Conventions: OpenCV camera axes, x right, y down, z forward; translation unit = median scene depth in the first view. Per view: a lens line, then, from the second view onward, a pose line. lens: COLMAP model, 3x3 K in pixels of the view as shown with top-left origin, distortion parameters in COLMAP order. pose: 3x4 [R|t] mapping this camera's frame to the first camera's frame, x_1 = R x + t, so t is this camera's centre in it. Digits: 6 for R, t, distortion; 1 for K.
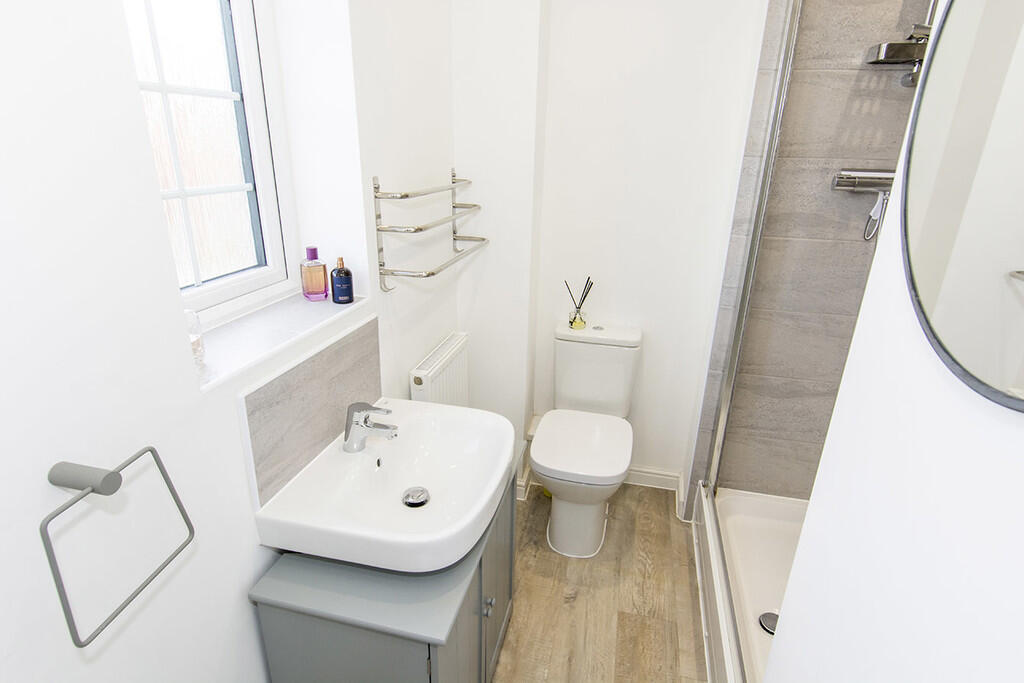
lens RADIAL K [[543.5, 0, 506.3], [0, 543.5, 348.2], [0, 0, 1]] dist [-0.000473, -0.007619]
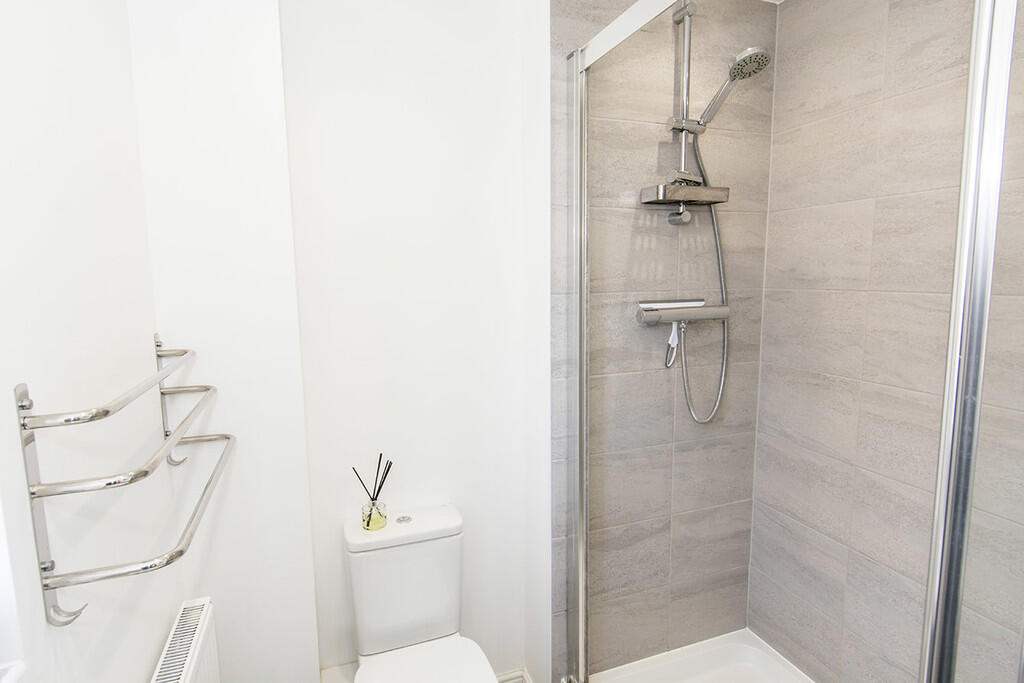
lens RADIAL K [[543.5, 0, 518.4], [0, 543.5, 341.9], [0, 0, 1]] dist [-0.000473, -0.007619]
pose [[0.827287, -0.098288, 0.553114, -0.110554], [0.224629, 0.960317, -0.165327, -0.141095], [-0.514916, 0.261018, 0.816536, 0.314878]]
